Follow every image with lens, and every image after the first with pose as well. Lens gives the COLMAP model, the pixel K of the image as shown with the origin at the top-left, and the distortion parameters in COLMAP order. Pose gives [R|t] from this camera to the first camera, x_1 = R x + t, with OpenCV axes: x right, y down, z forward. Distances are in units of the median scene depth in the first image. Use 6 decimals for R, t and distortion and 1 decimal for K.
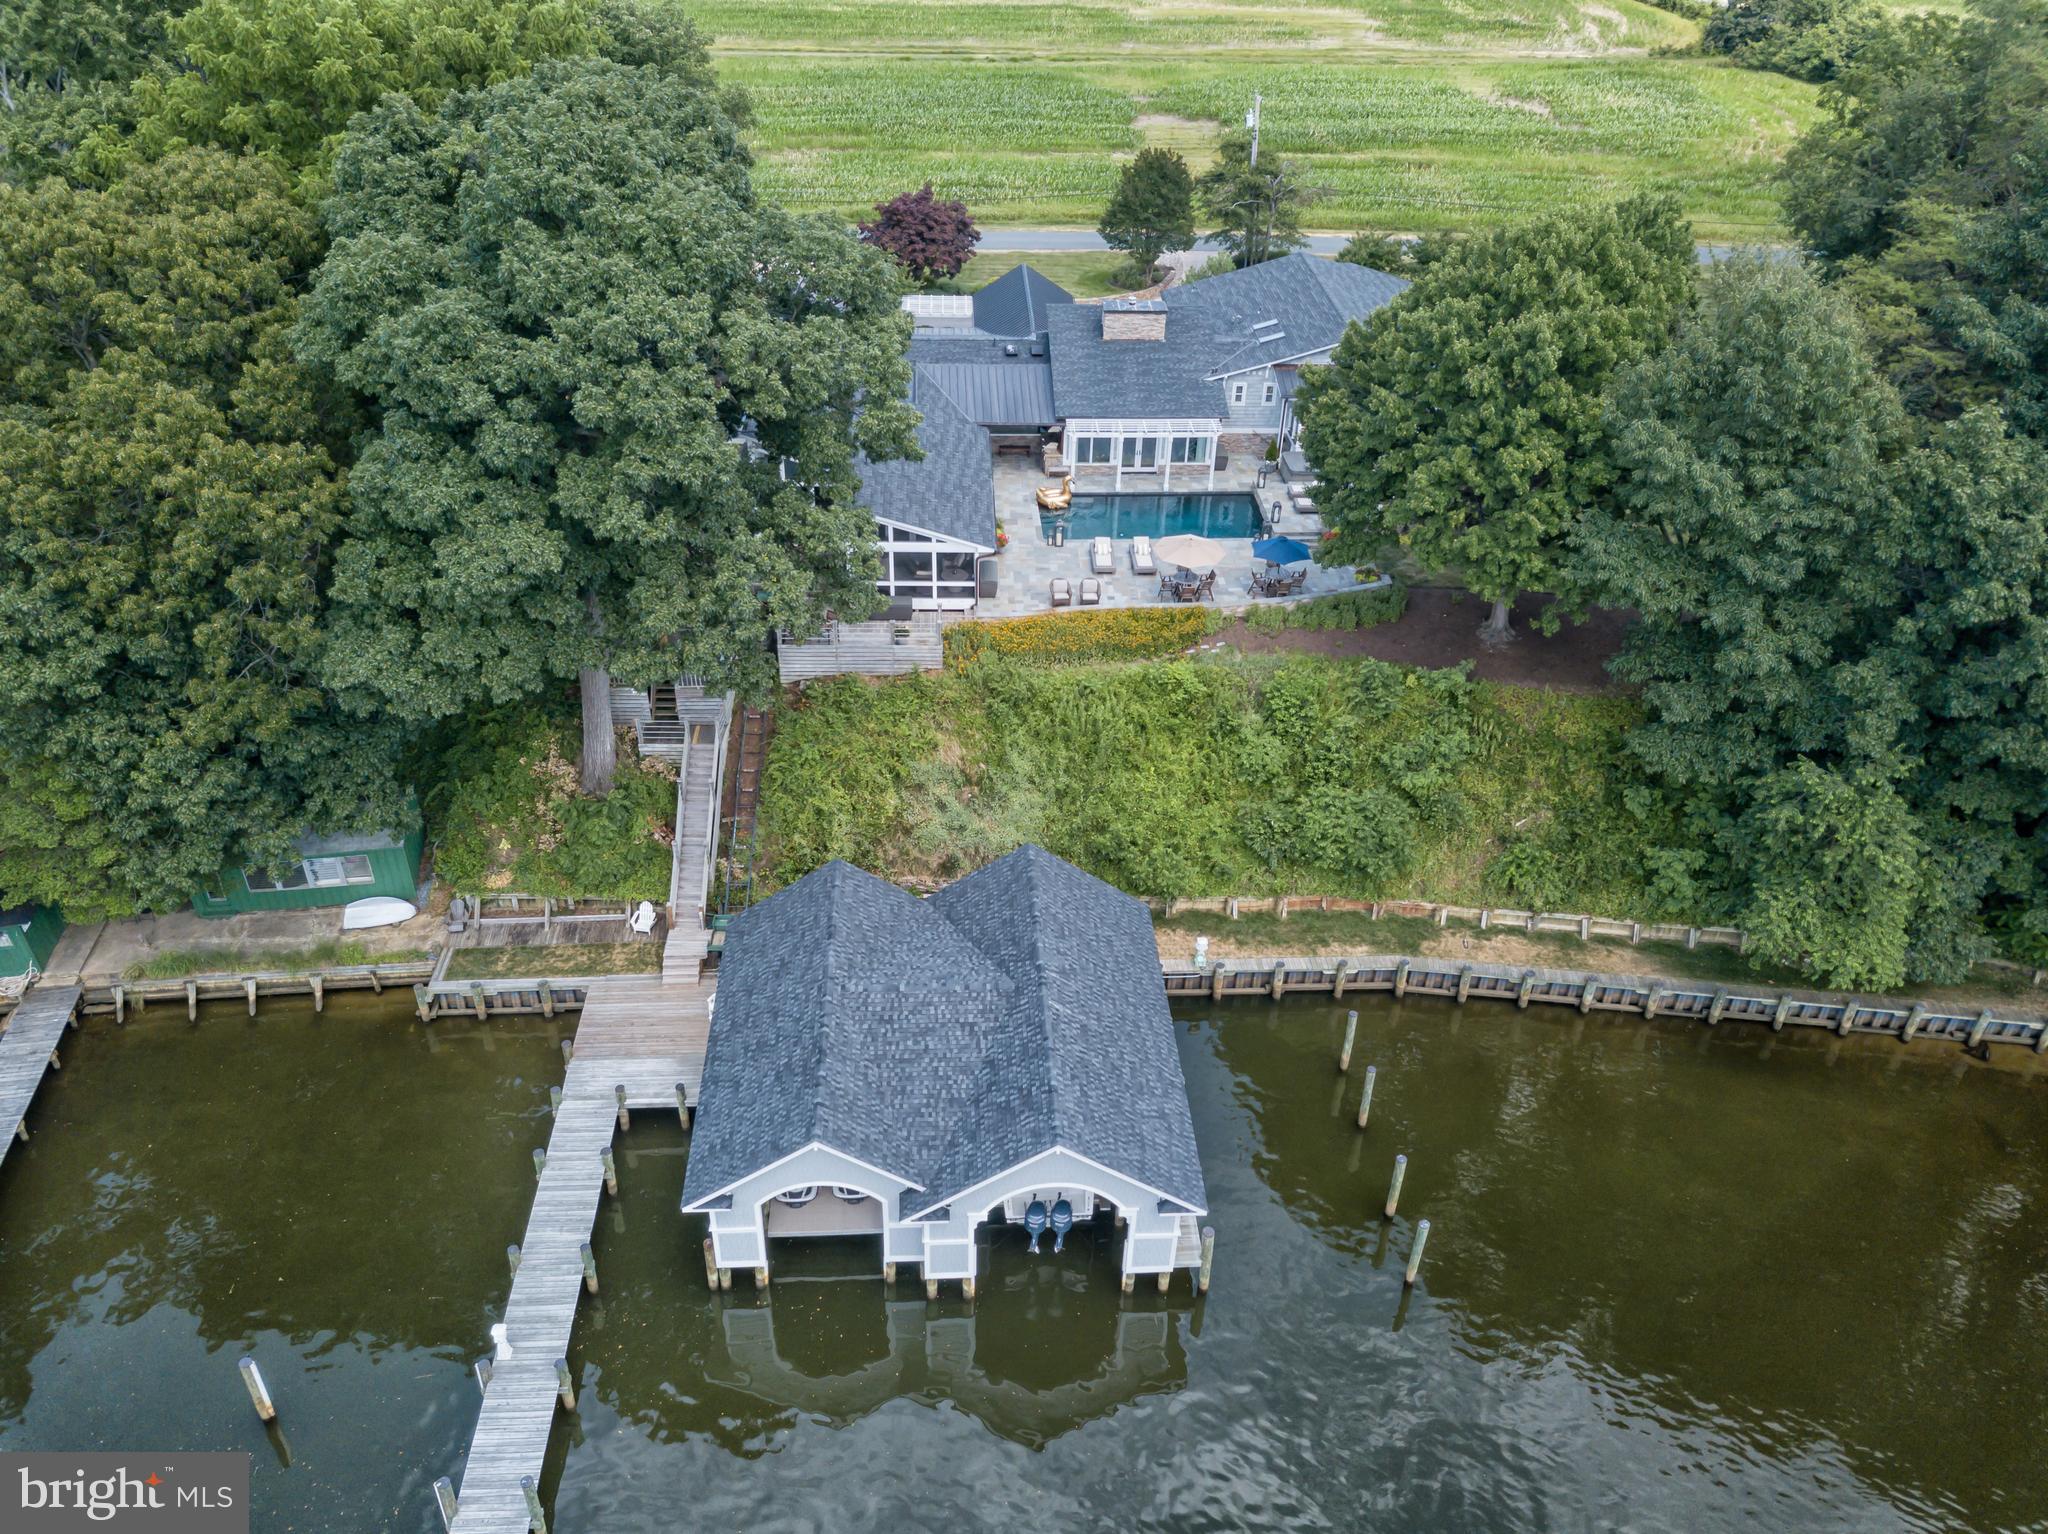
lens RADIAL K [[1580.4, 0, 1028.5], [0, 1580.4, 771.2], [0, 0, 1]] dist [0.045848, -0.000319]
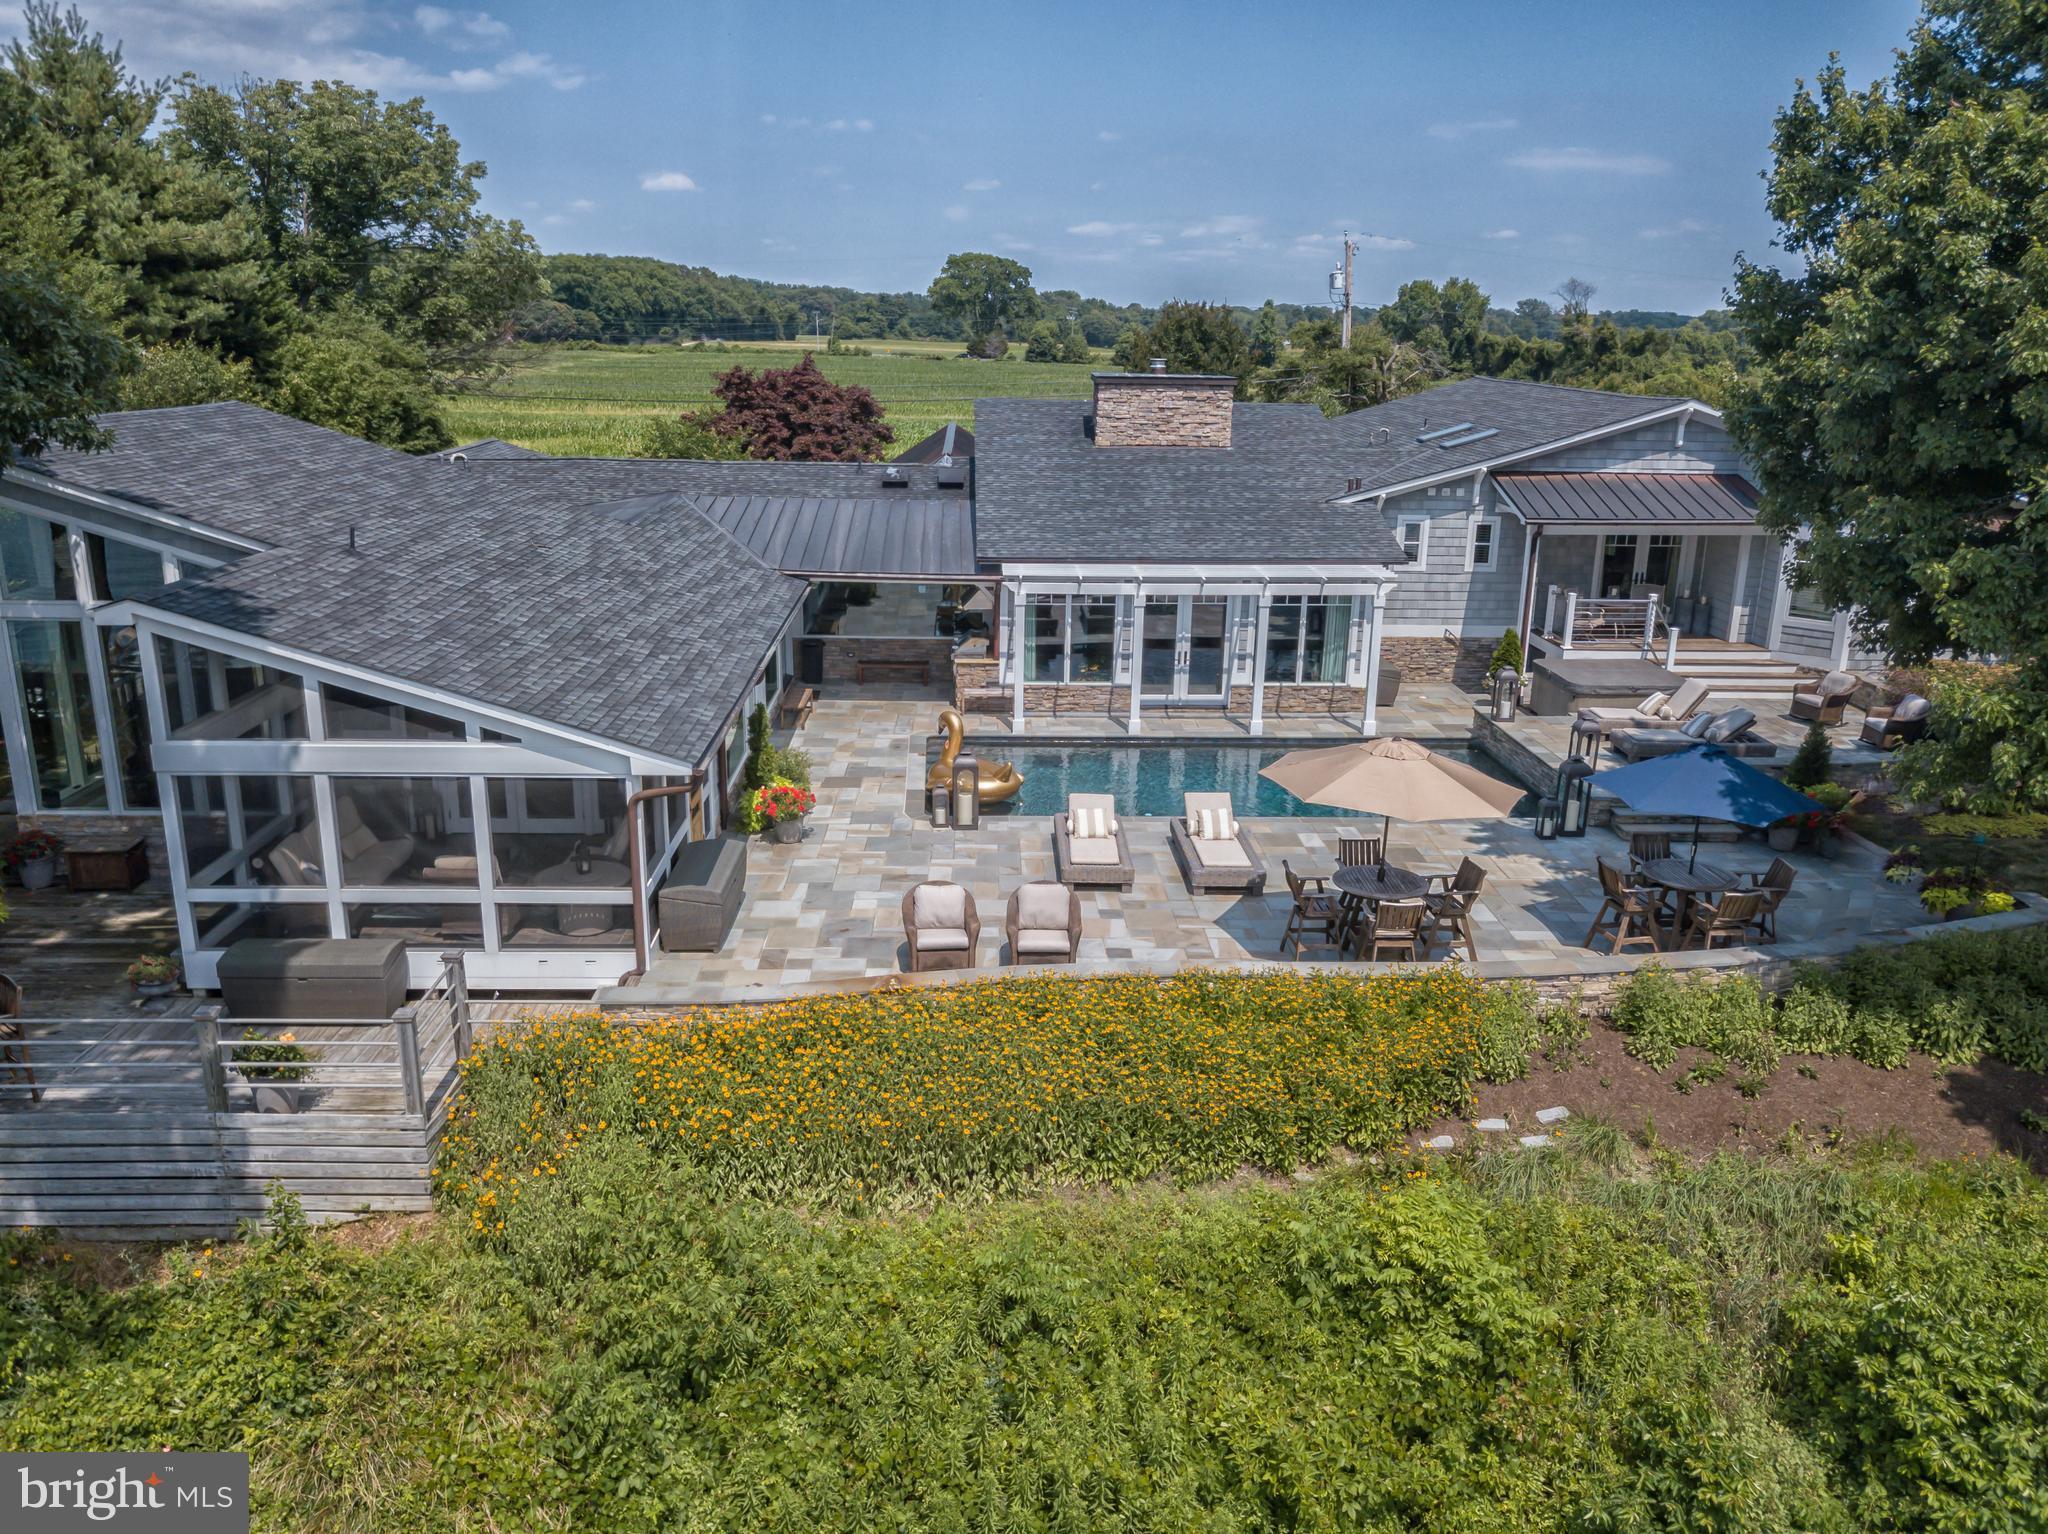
lens RADIAL K [[1580.4, 0, 1017.1], [0, 1580.4, 781.0], [0, 0, 1]] dist [0.045848, -0.000319]
pose [[0.999828, -0.002584, -0.018367, 0.039311], [-0.003204, 0.951296, -0.308261, -0.050497], [0.018269, 0.308267, 0.951124, 0.719109]]
